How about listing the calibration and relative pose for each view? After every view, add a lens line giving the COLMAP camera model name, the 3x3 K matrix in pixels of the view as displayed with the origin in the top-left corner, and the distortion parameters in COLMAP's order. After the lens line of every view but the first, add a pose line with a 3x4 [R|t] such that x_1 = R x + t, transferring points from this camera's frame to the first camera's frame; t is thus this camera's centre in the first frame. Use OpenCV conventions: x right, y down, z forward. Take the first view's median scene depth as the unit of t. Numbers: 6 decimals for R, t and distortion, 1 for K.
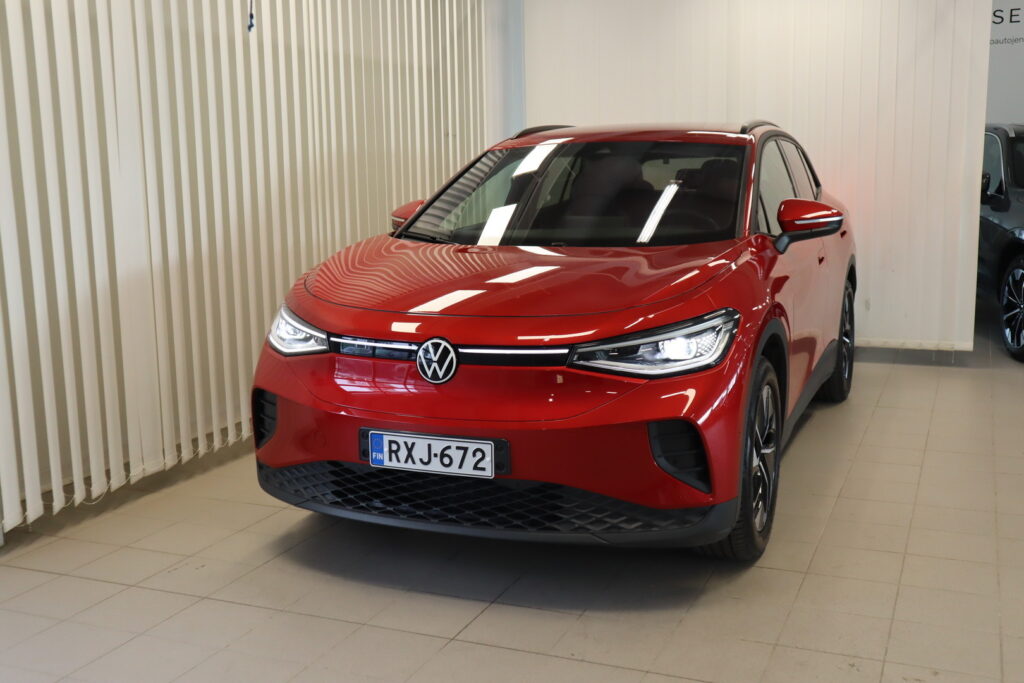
lens RADIAL K [[1137.8, 0, 512.0], [0, 1137.8, 341.5], [0, 0, 1]] dist [0.011131, 0.012158]
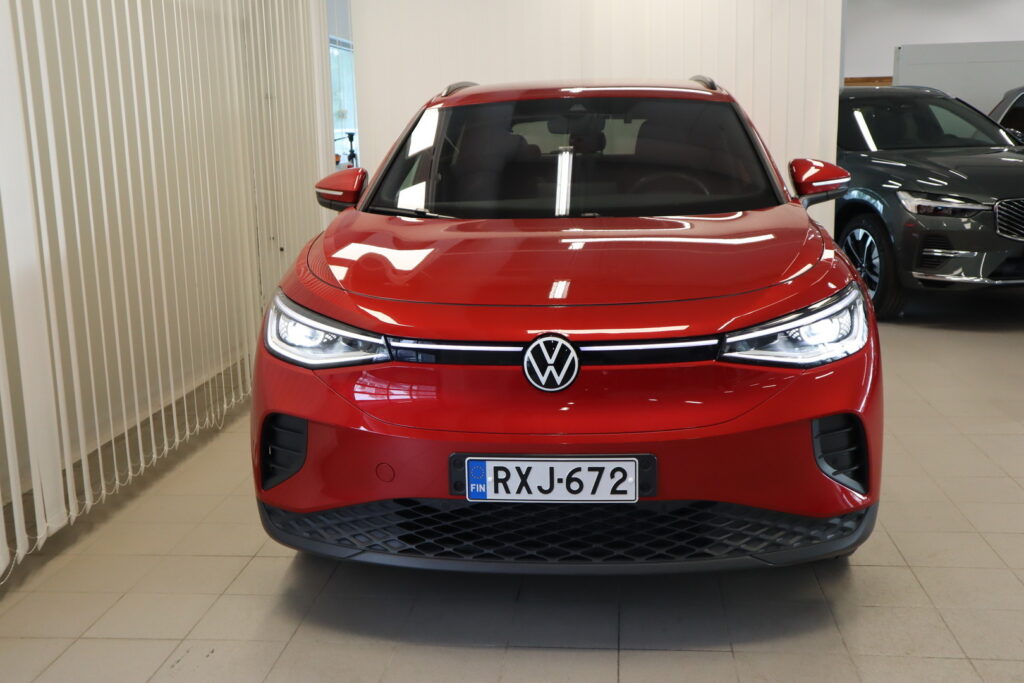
lens RADIAL K [[1137.8, 0, 512.0], [0, 1137.8, 341.5], [0, 0, 1]] dist [0.011131, 0.012158]
pose [[0.949982, -0.061445, 0.306200, -0.337736], [0.054096, 0.998009, 0.032438, -0.026132], [-0.307583, -0.014251, 0.951415, 0.243382]]
